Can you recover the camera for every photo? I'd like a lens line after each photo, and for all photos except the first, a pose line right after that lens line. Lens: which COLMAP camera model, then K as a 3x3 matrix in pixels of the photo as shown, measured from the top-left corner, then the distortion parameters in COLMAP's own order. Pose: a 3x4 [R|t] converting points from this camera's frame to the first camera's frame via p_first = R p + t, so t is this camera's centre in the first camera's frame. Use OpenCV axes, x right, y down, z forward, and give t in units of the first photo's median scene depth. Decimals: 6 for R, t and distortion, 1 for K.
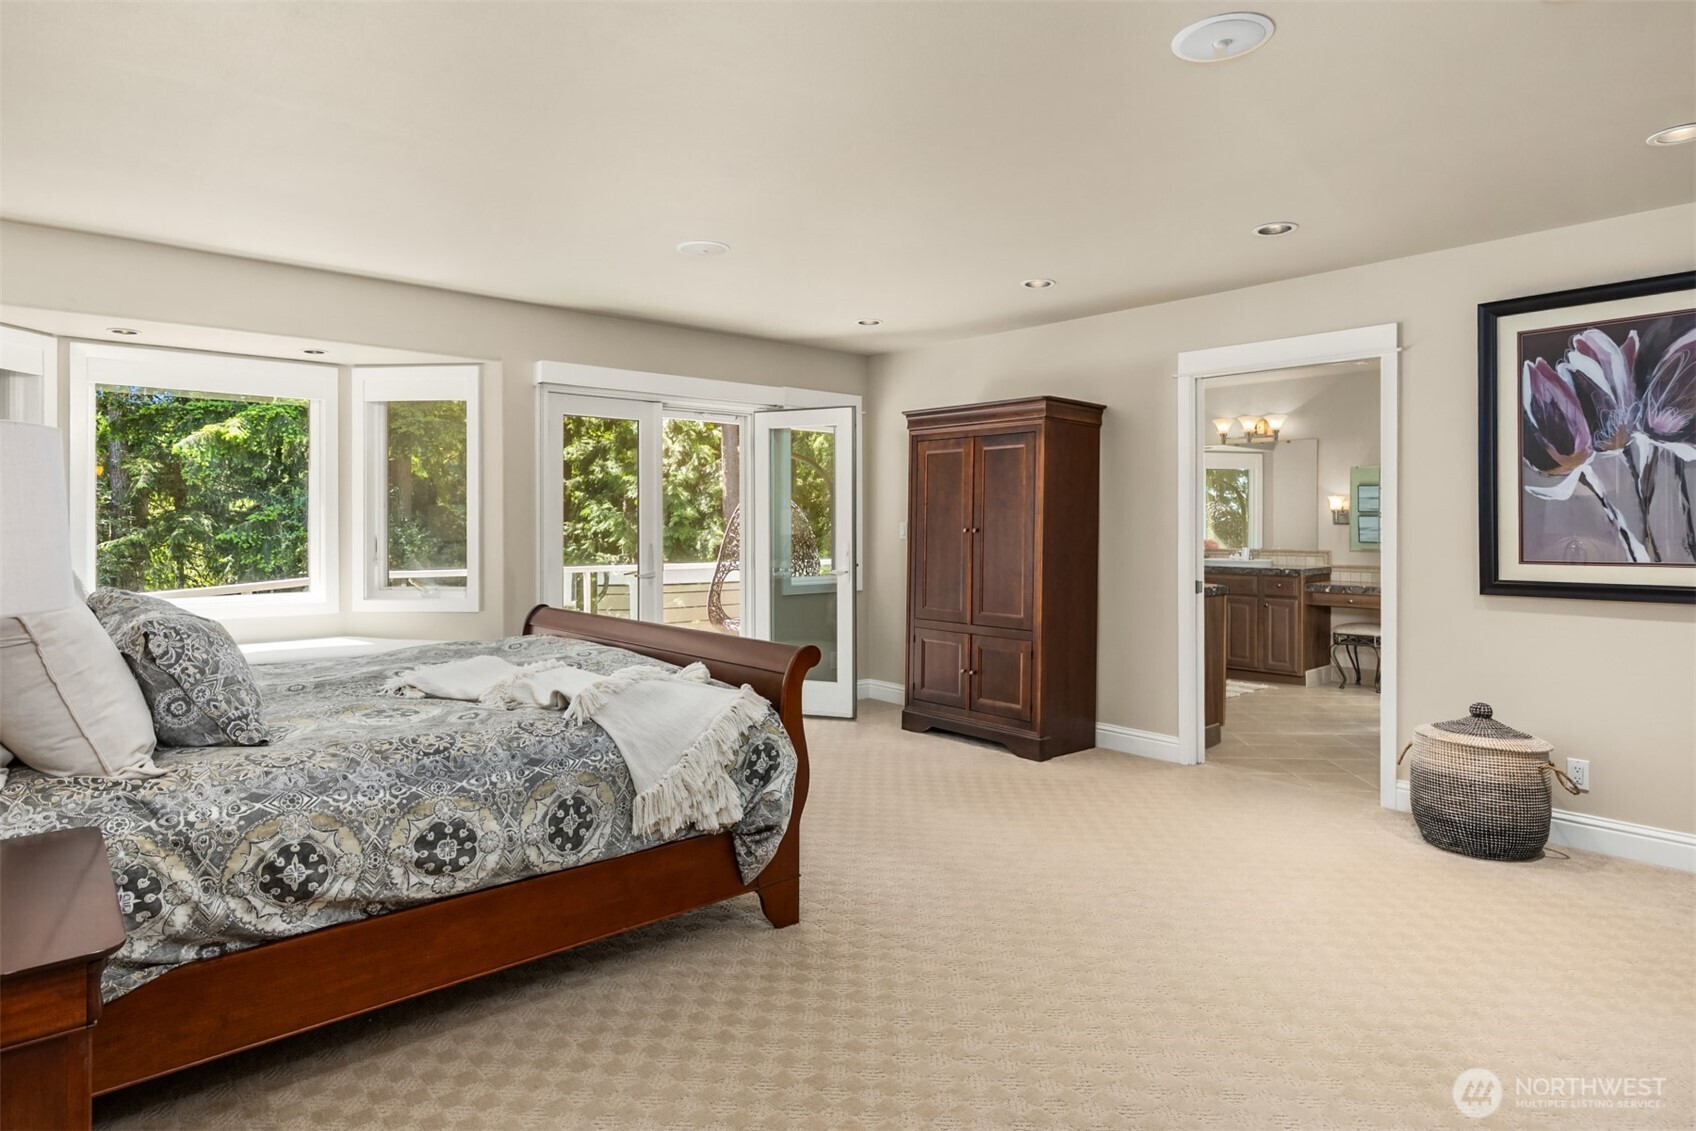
lens RADIAL K [[949.2, 0, 832.4], [0, 949.2, 523.7], [0, 0, 1]] dist [0.001736, 0.000932]
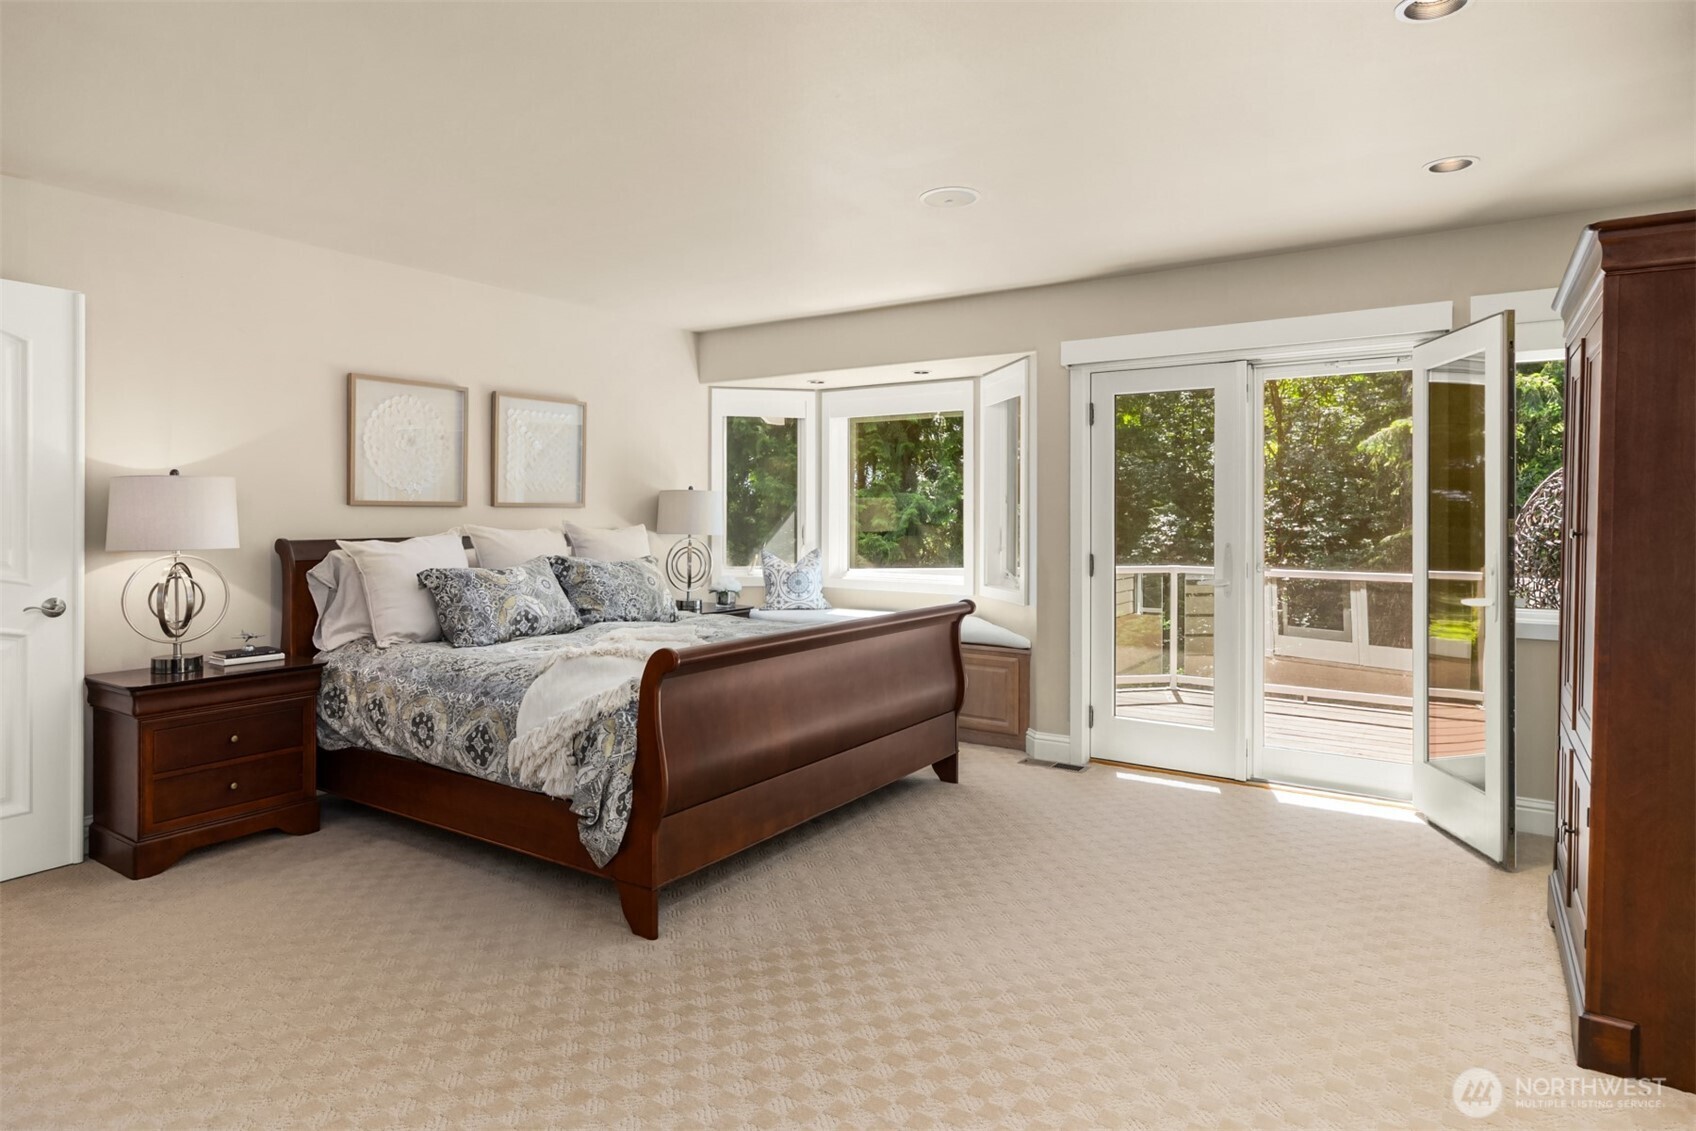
lens RADIAL K [[949.2, 0, 832.4], [0, 949.2, 523.7], [0, 0, 1]] dist [0.001736, 0.000932]
pose [[0.259709, 0.006033, -0.965668, 0.565535], [-0.001118, 0.999982, 0.005947, 0.001874], [0.965686, -0.000464, 0.259711, 0.575840]]
